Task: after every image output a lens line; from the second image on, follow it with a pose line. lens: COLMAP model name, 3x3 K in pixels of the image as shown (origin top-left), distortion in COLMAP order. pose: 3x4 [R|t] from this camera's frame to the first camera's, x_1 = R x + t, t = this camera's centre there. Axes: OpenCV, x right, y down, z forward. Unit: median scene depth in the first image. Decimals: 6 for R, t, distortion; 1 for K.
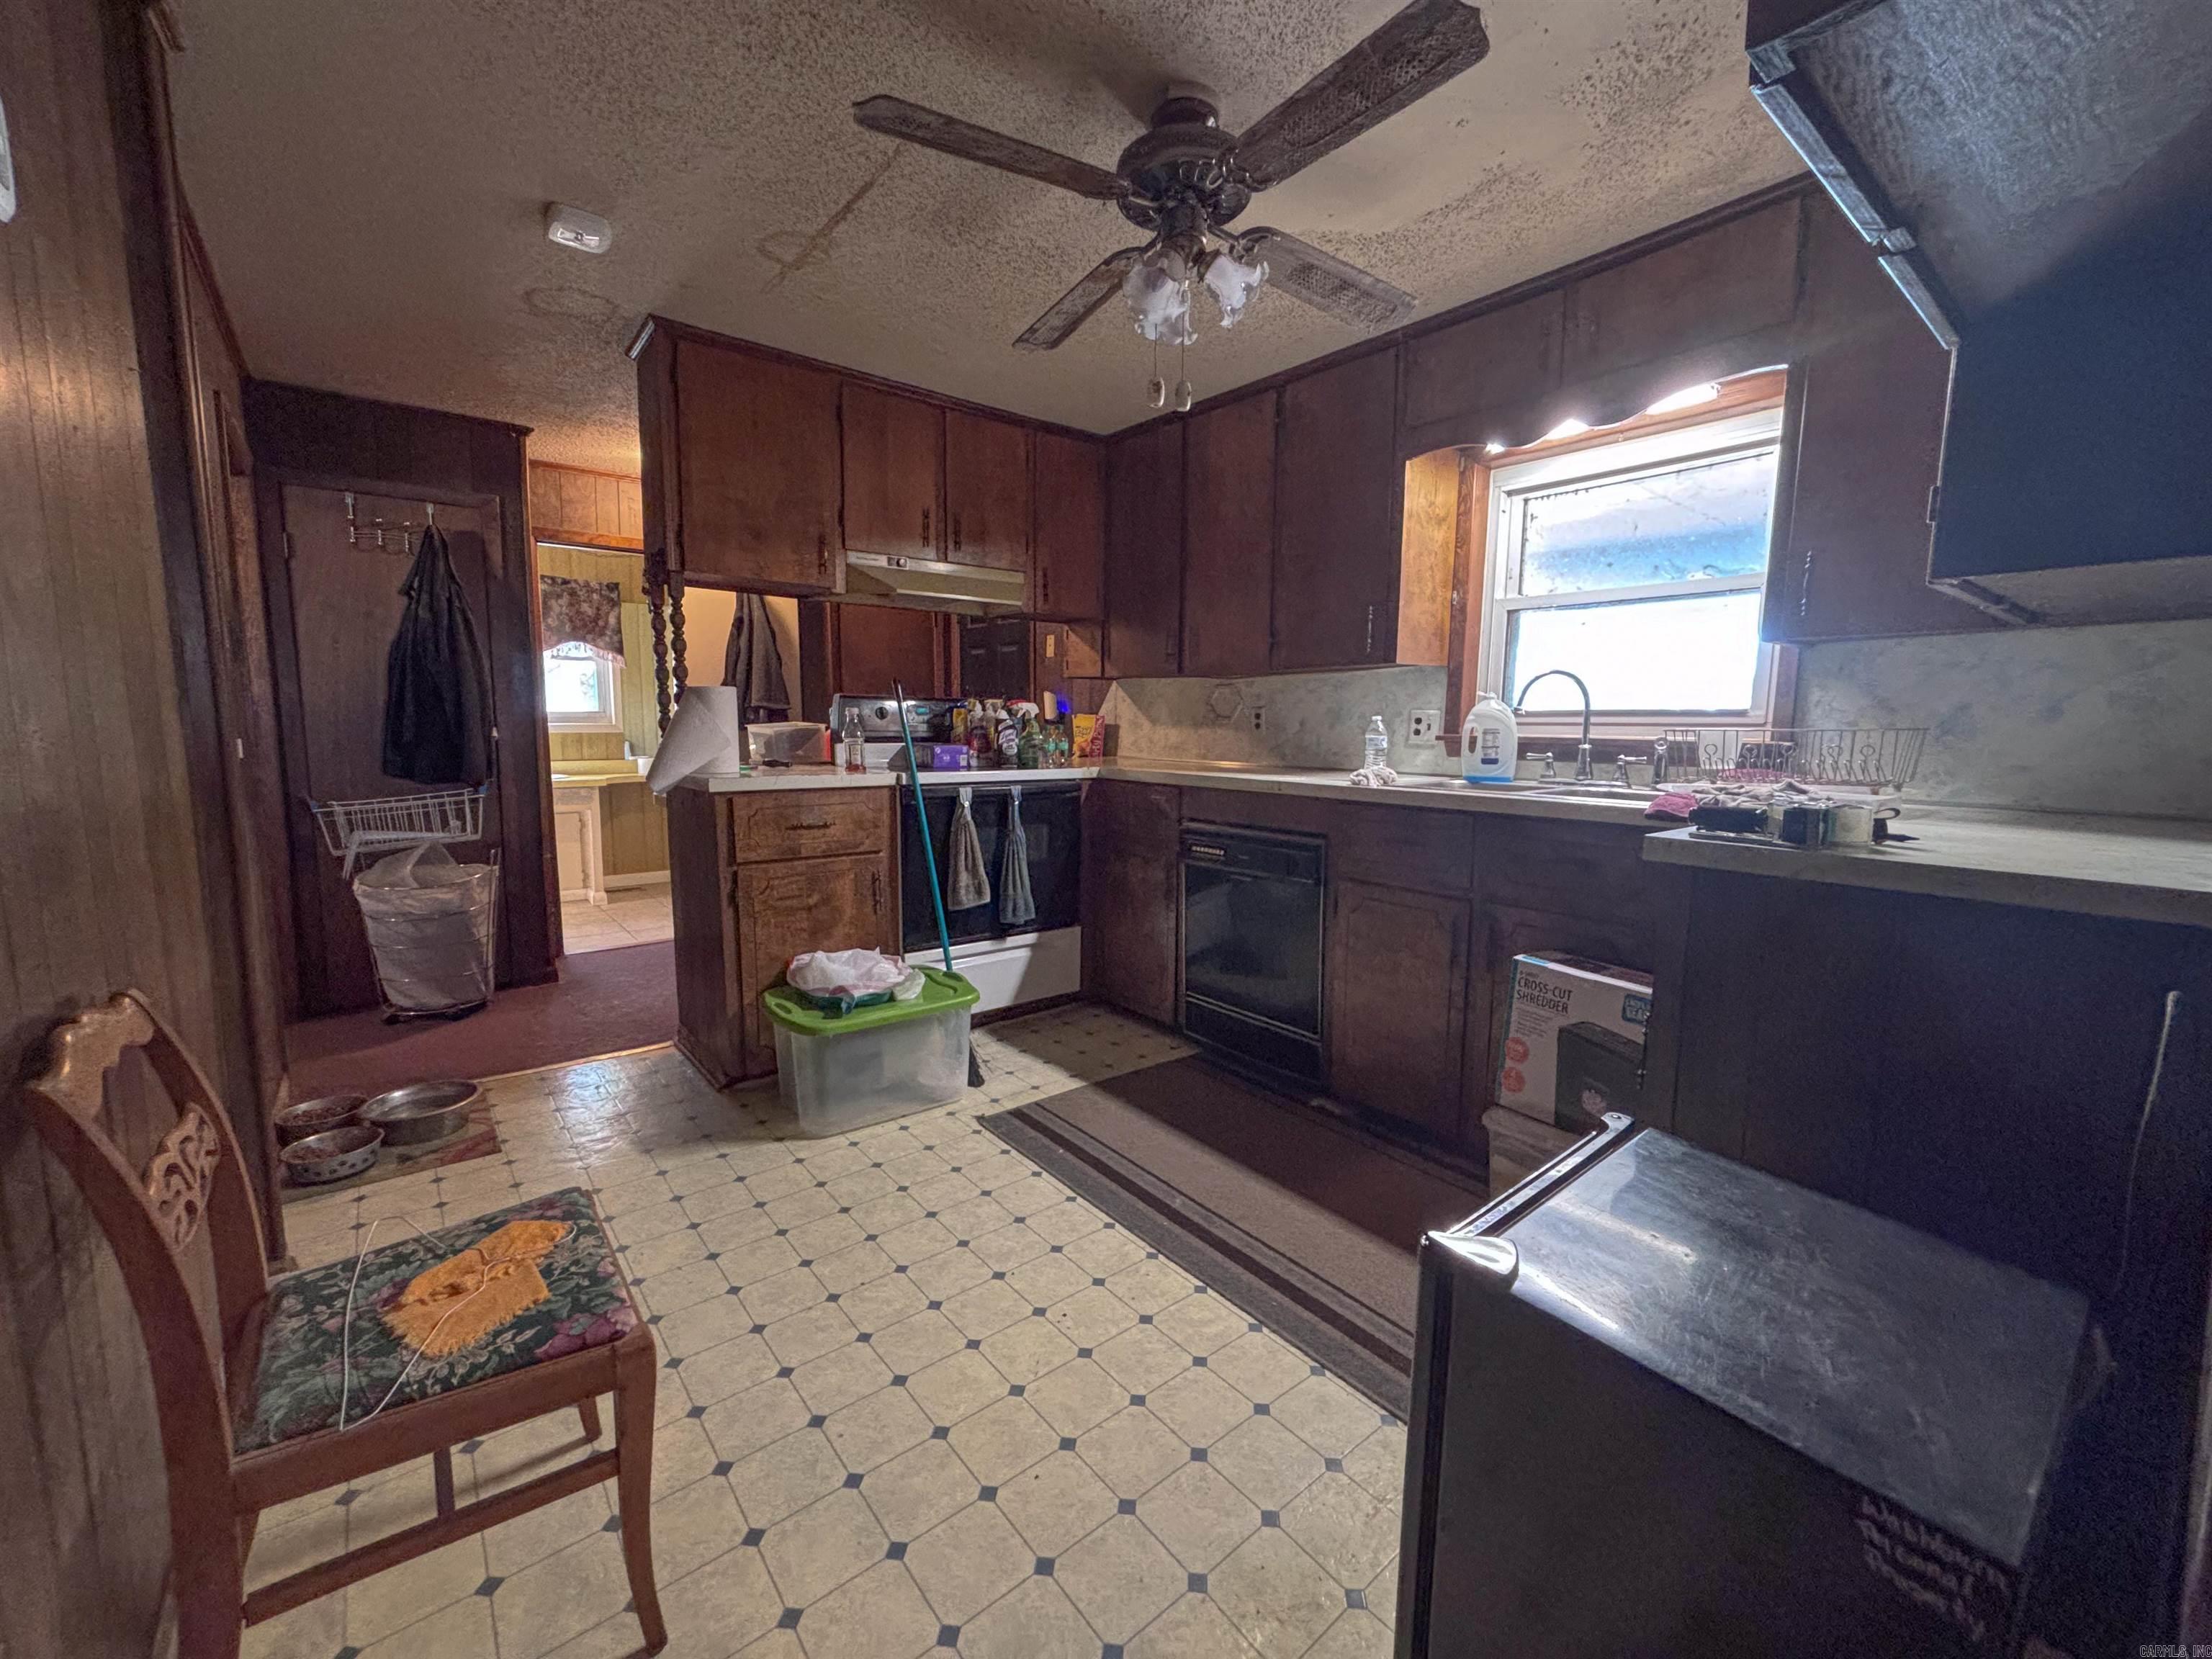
lens RADIAL K [[903.5, 0, 1116.3], [0, 903.5, 825.5], [0, 0, 1]] dist [0.006114, 0.000636]
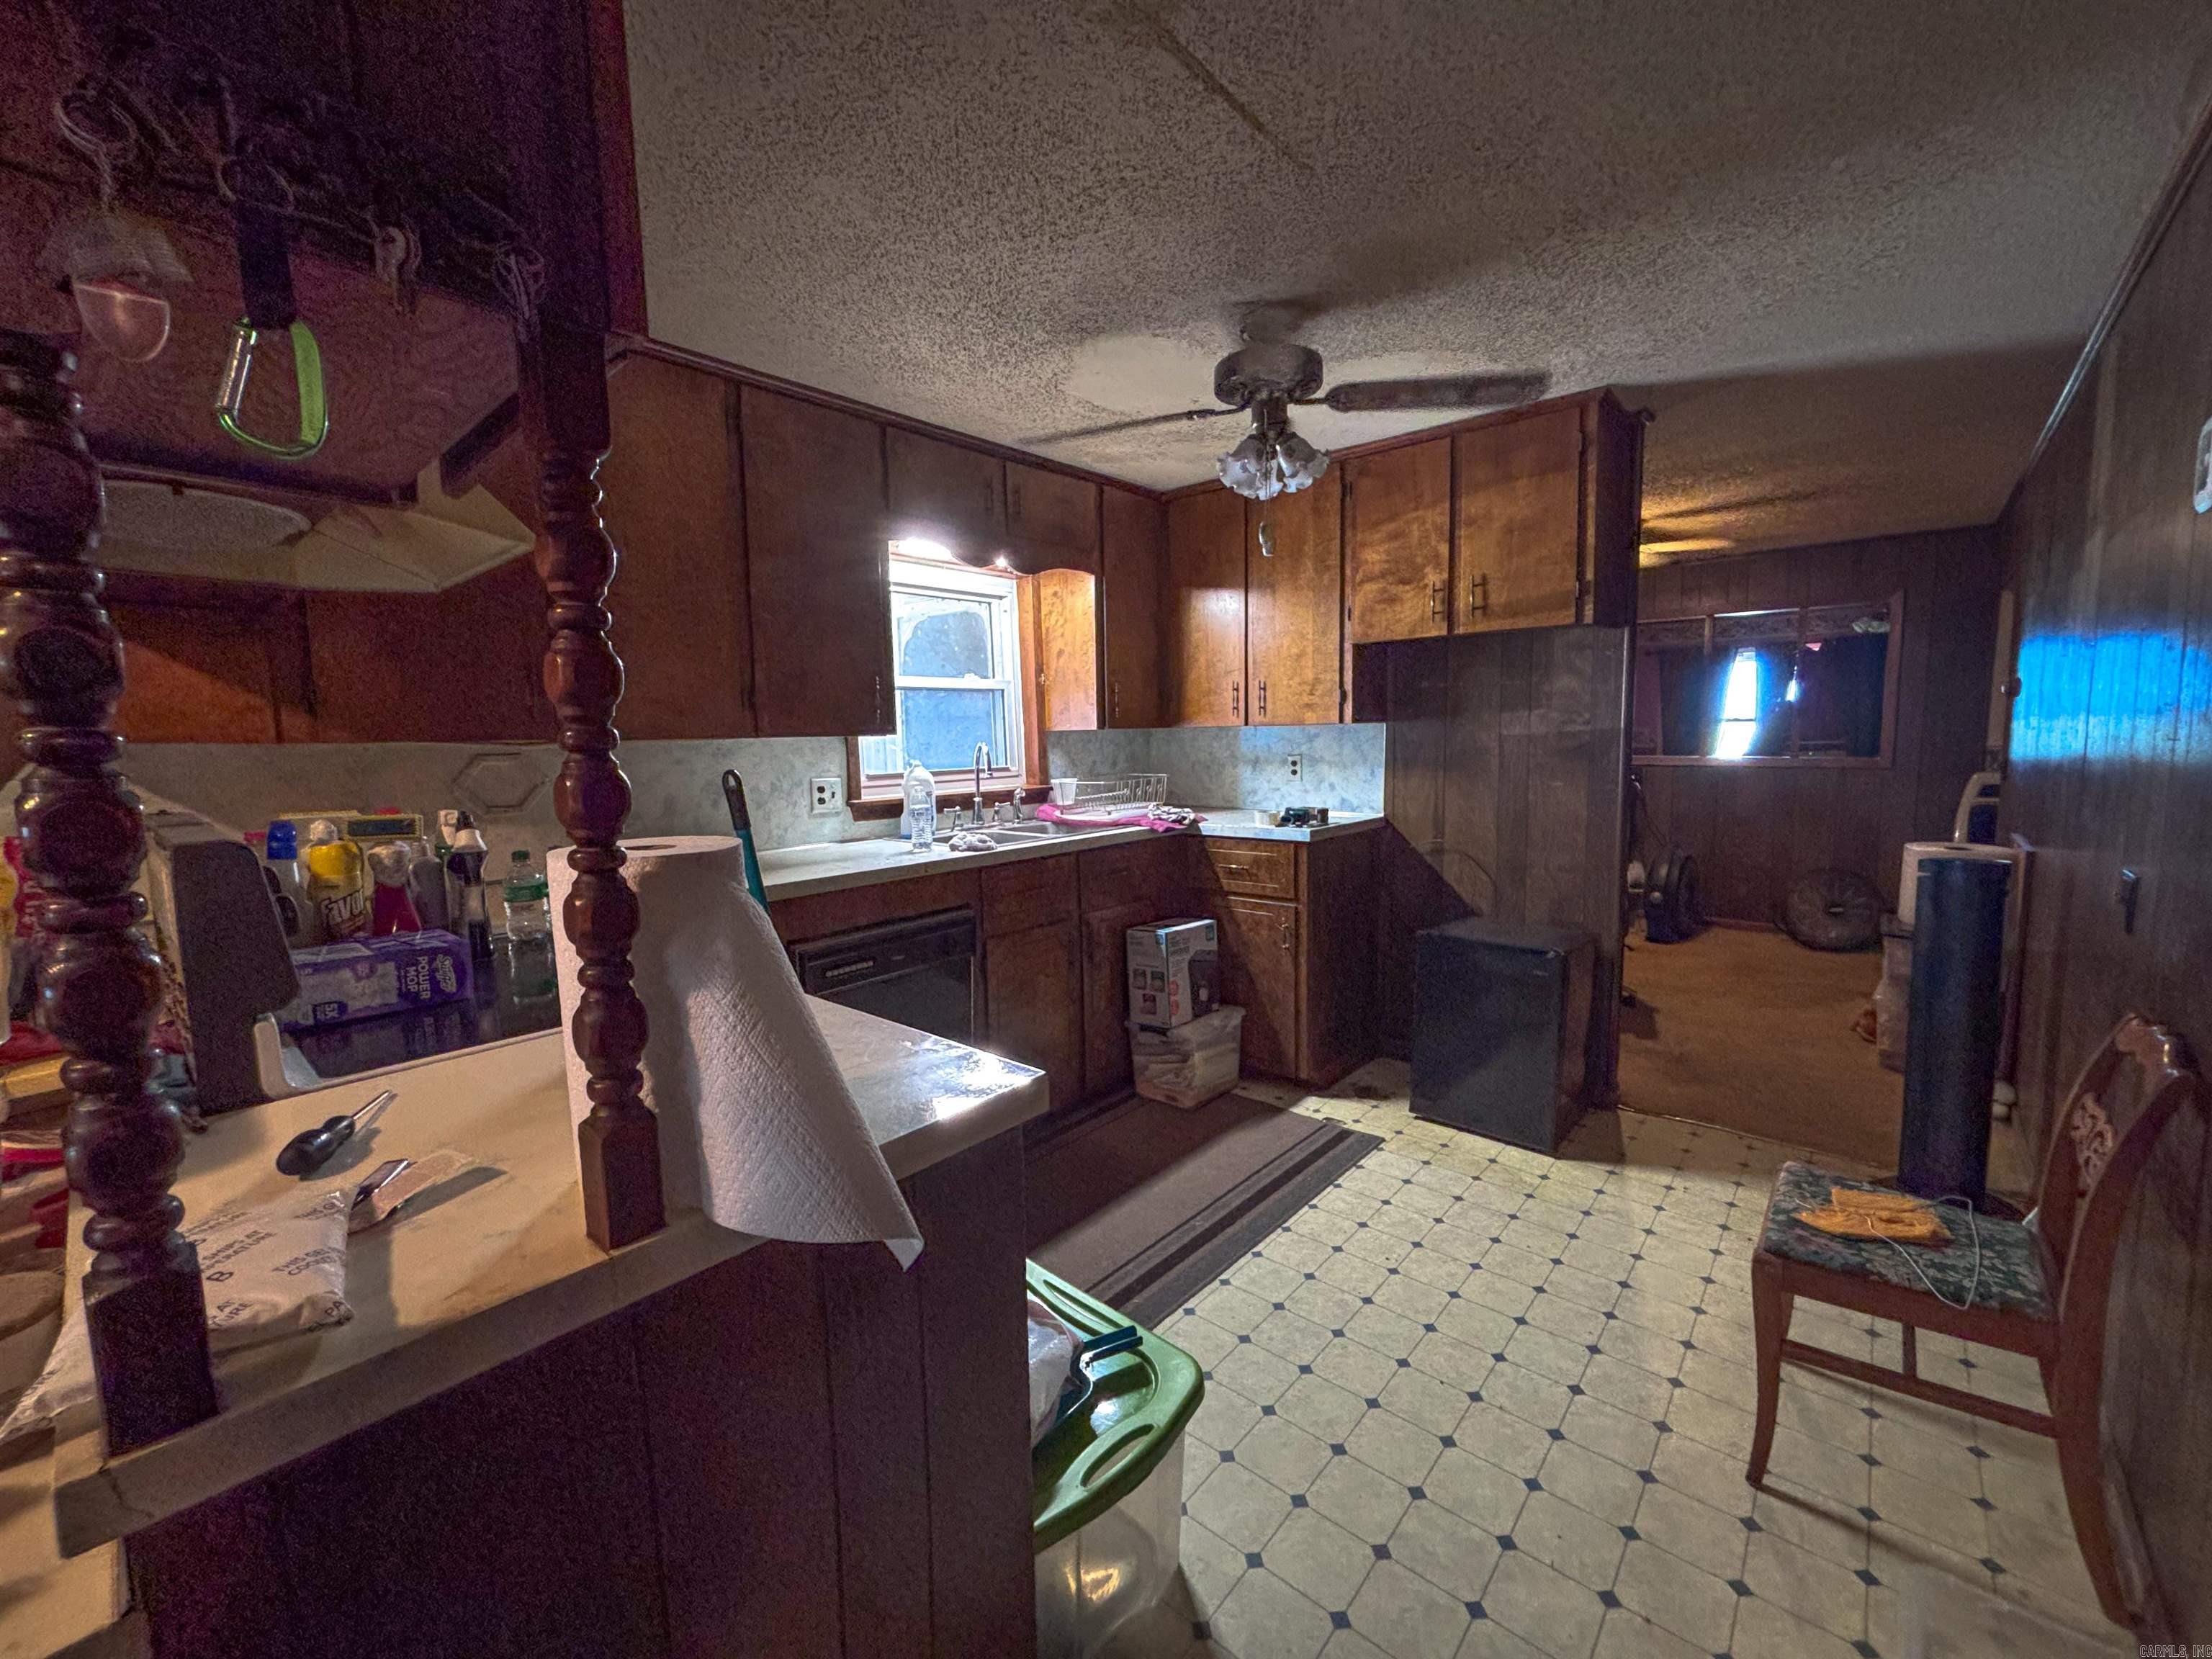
lens RADIAL K [[903.5, 0, 1117.8], [0, 903.5, 832.9], [0, 0, 1]] dist [0.006114, 0.000636]
pose [[-0.181000, -0.110718, 0.977231, -0.524539], [0.139557, 0.980697, 0.136960, -0.122900], [-0.973531, 0.161169, -0.162055, 0.665175]]
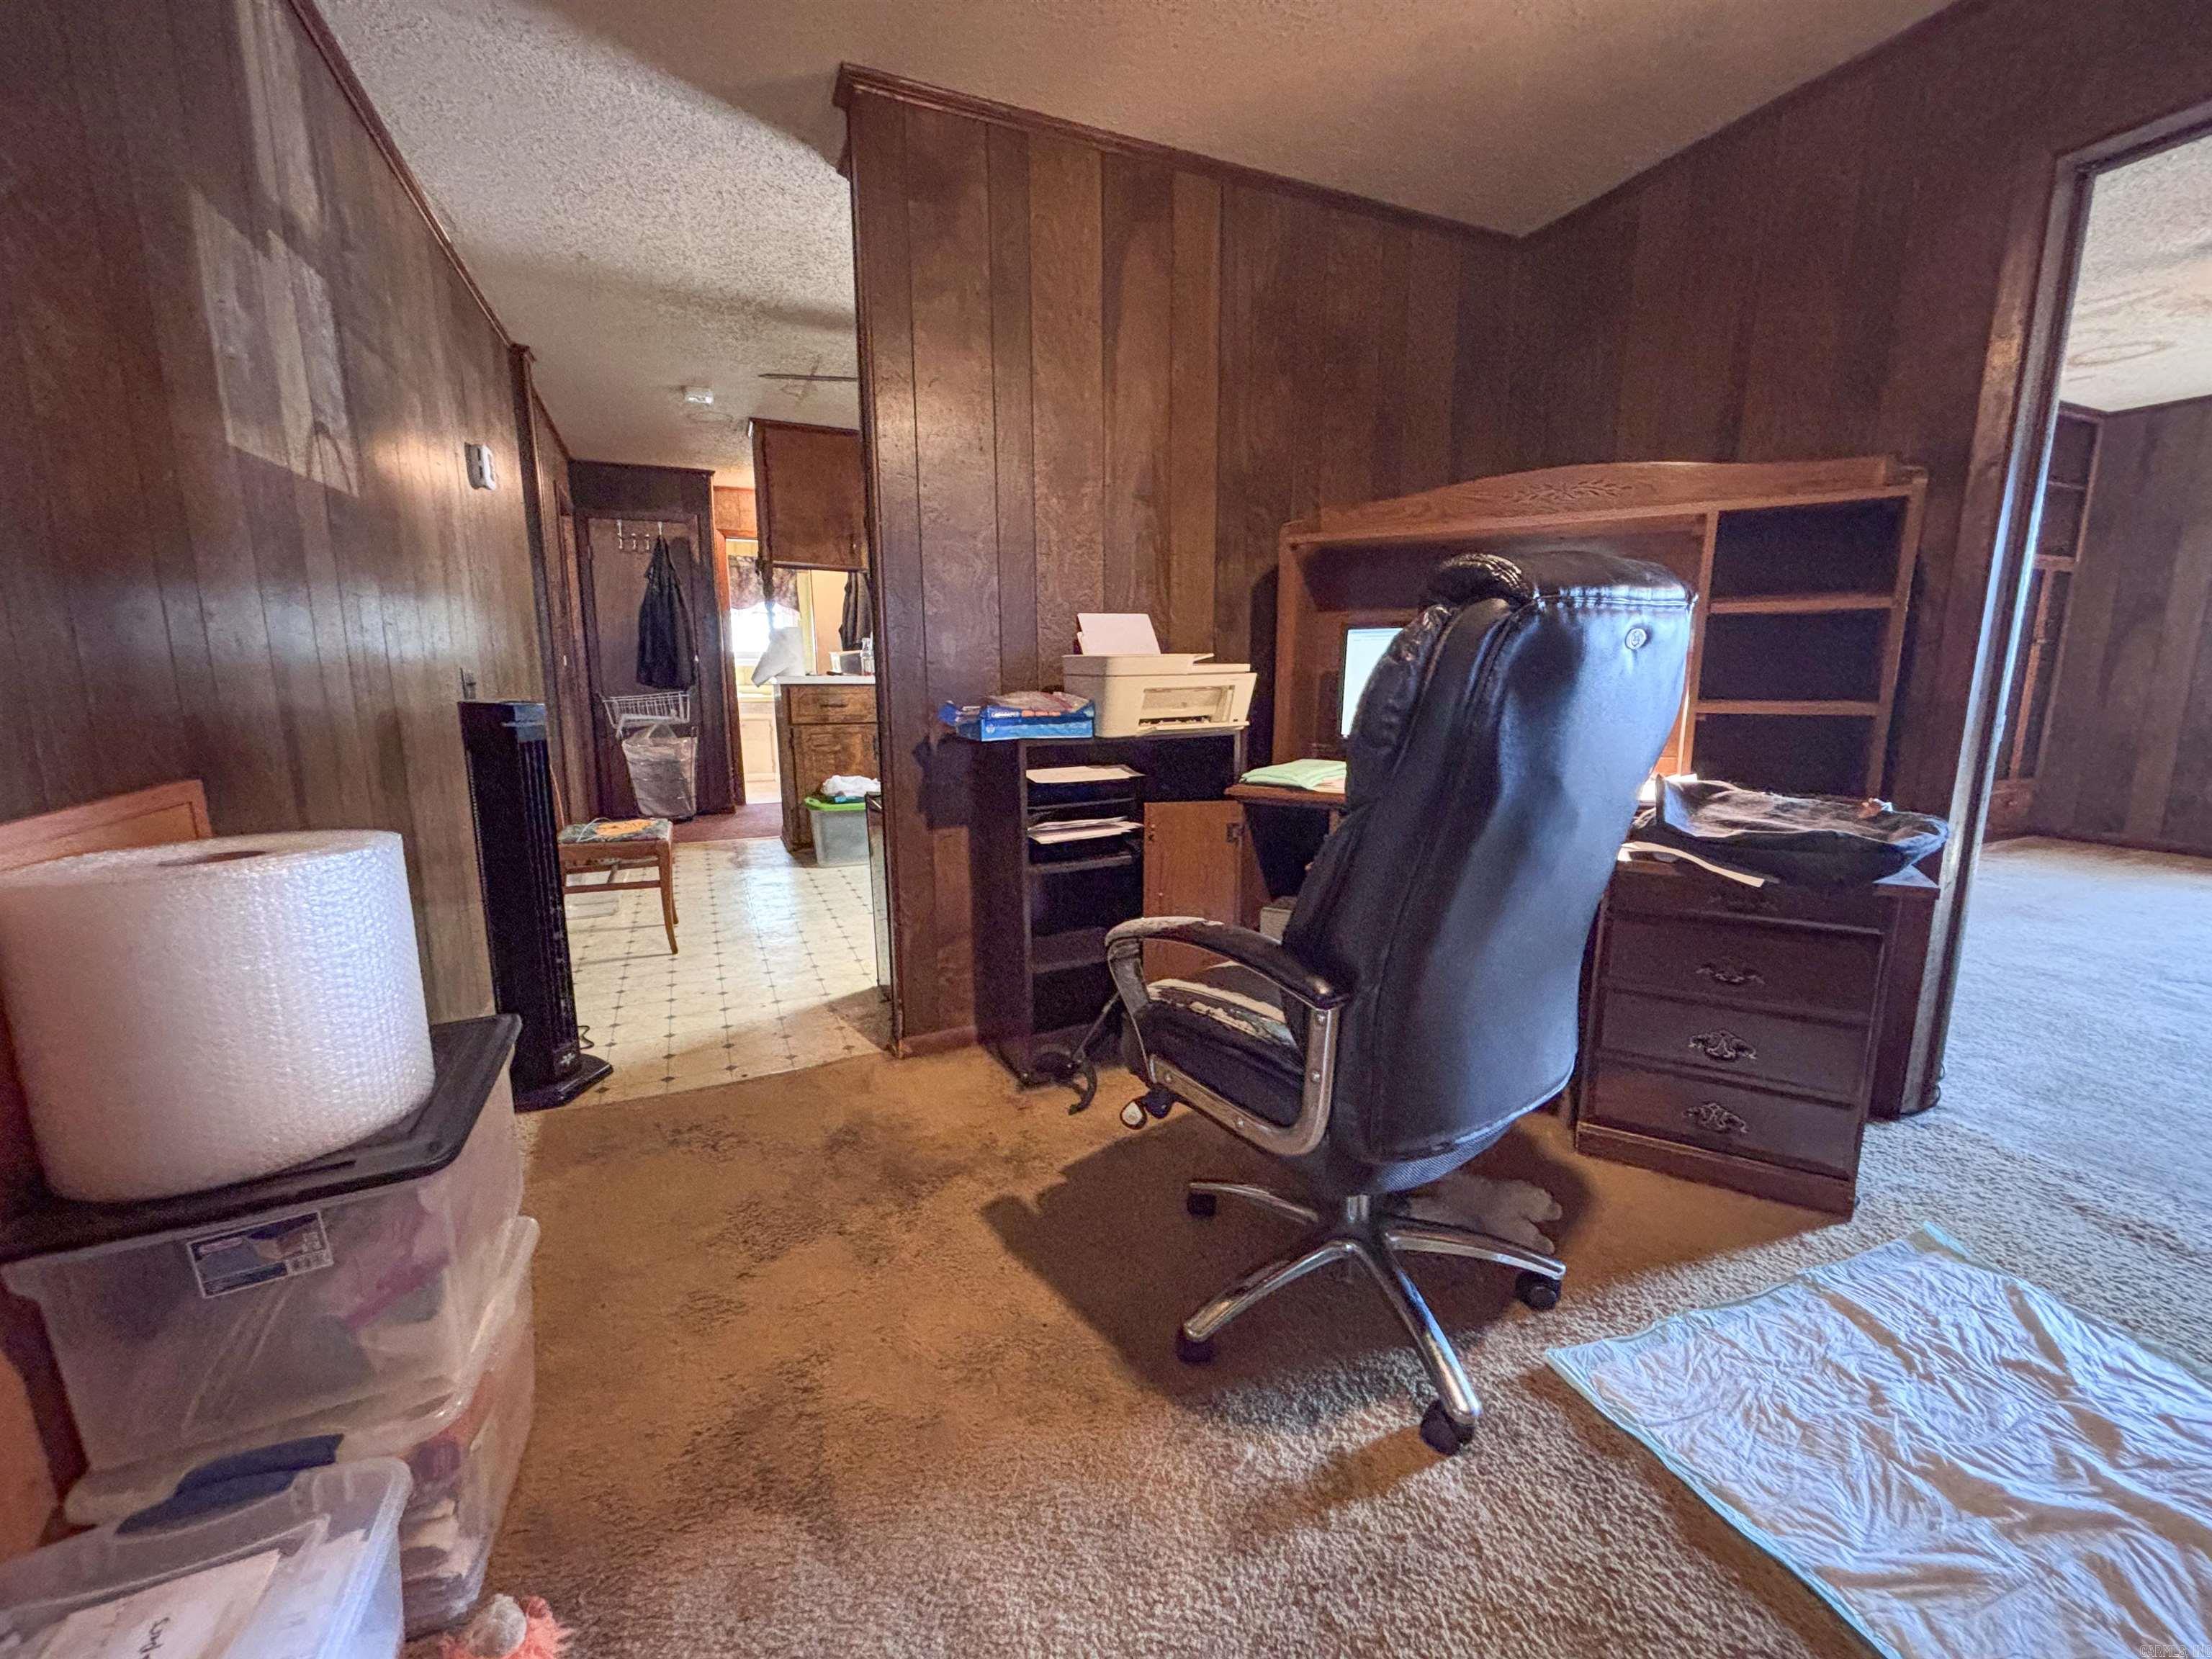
lens RADIAL K [[903.5, 0, 1113.0], [0, 903.5, 823.3], [0, 0, 1]] dist [0.006114, 0.000636]
pose [[0.970340, 0.032018, -0.239616, 0.537409], [-0.019166, 0.998259, 0.055775, 0.106063], [0.240985, -0.049528, 0.969264, -0.510444]]
